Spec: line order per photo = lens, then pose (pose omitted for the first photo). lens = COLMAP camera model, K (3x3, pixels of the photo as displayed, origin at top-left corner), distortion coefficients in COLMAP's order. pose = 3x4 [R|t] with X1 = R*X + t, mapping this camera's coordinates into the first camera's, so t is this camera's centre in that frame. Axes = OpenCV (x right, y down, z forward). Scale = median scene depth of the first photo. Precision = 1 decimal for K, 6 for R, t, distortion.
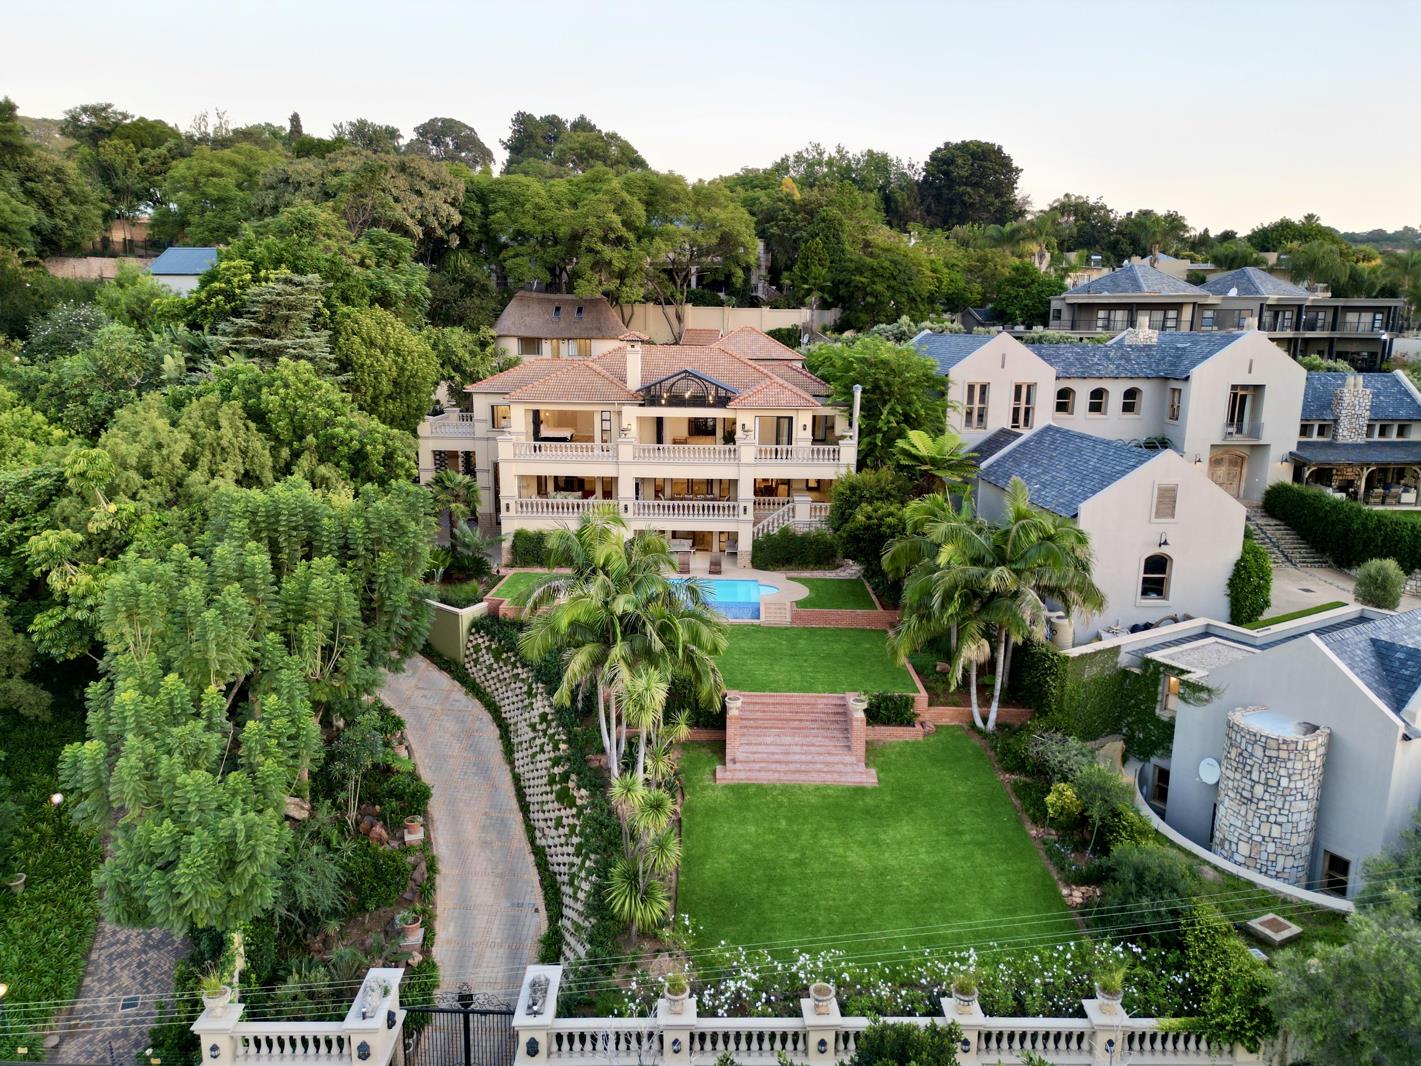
lens RADIAL K [[995.6, 0, 705.7], [0, 995.6, 526.2], [0, 0, 1]] dist [0.079518, -0.082129]
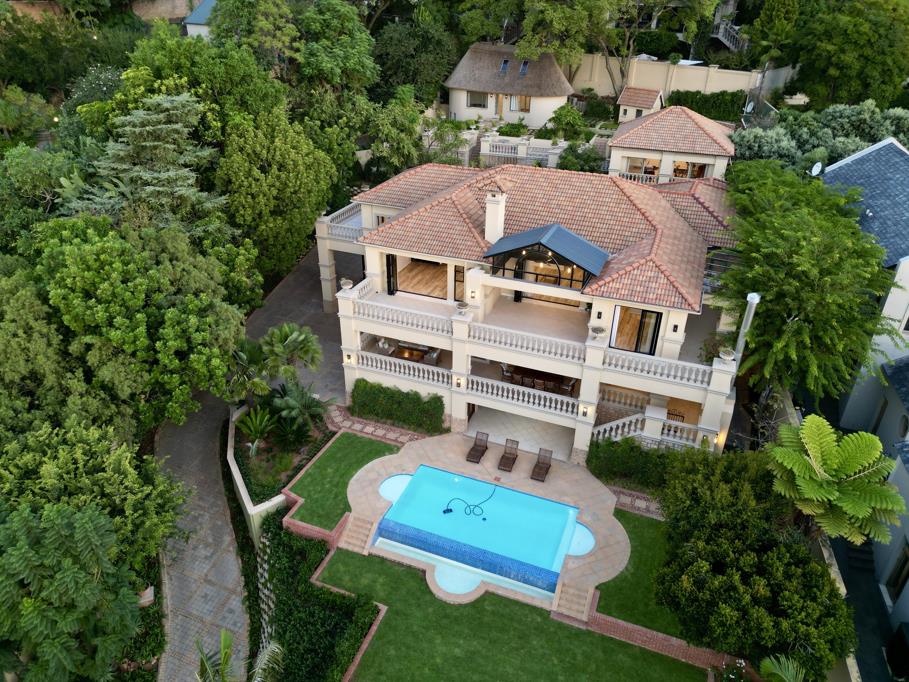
lens RADIAL K [[636.9, 0, 451.4], [0, 636.9, 336.6], [0, 0, 1]] dist [0.079518, -0.082129]
pose [[0.940343, 0.166210, -0.296865, 0.084427], [-0.070486, 0.948790, 0.307944, -0.243691], [0.332845, -0.268648, 0.903904, 0.459867]]
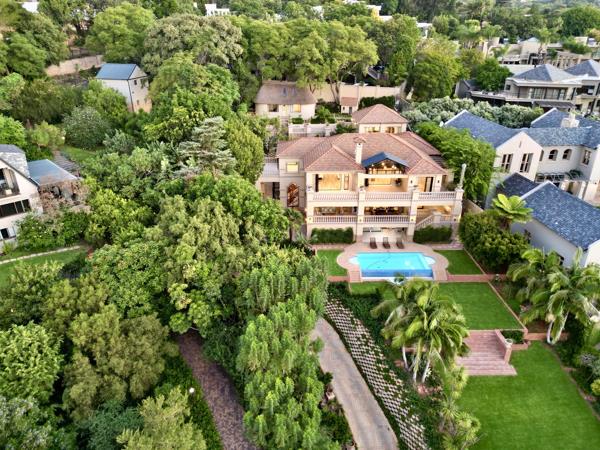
lens RADIAL K [[420.4, 0, 298.0], [0, 420.4, 222.1], [0, 0, 1]] dist [0.079518, -0.082129]
pose [[0.999123, -0.027880, 0.031229, -0.257817], [0.020121, 0.973974, 0.225764, -0.236548], [-0.036710, -0.224938, 0.973681, 0.040850]]
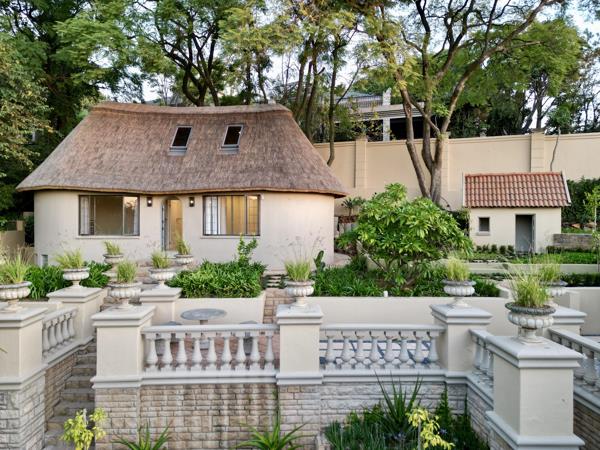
lens RADIAL K [[420.4, 0, 298.0], [0, 420.4, 222.1], [0, 0, 1]] dist [0.079518, -0.082129]
pose [[0.999645, -0.009787, 0.024770, -0.168730], [0.014418, 0.980829, -0.194338, -0.233176], [-0.022393, 0.194626, 0.980622, 1.358153]]
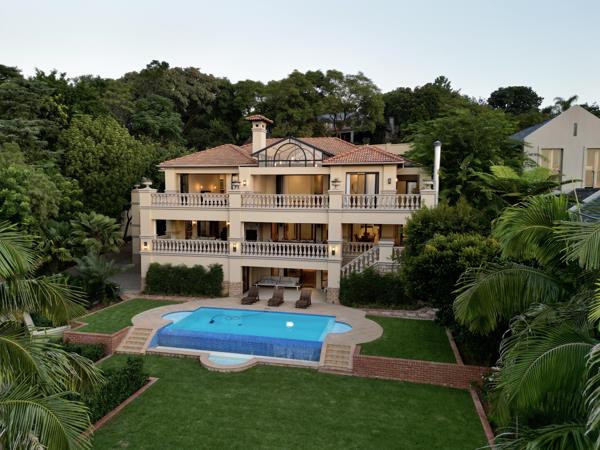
lens RADIAL K [[420.4, 0, 298.0], [0, 420.4, 222.1], [0, 0, 1]] dist [0.079518, -0.082129]
pose [[0.978540, 0.010070, -0.205811, 0.097016], [-0.038773, 0.989962, -0.135912, 0.017334], [0.202376, 0.140975, 0.969108, 0.517863]]
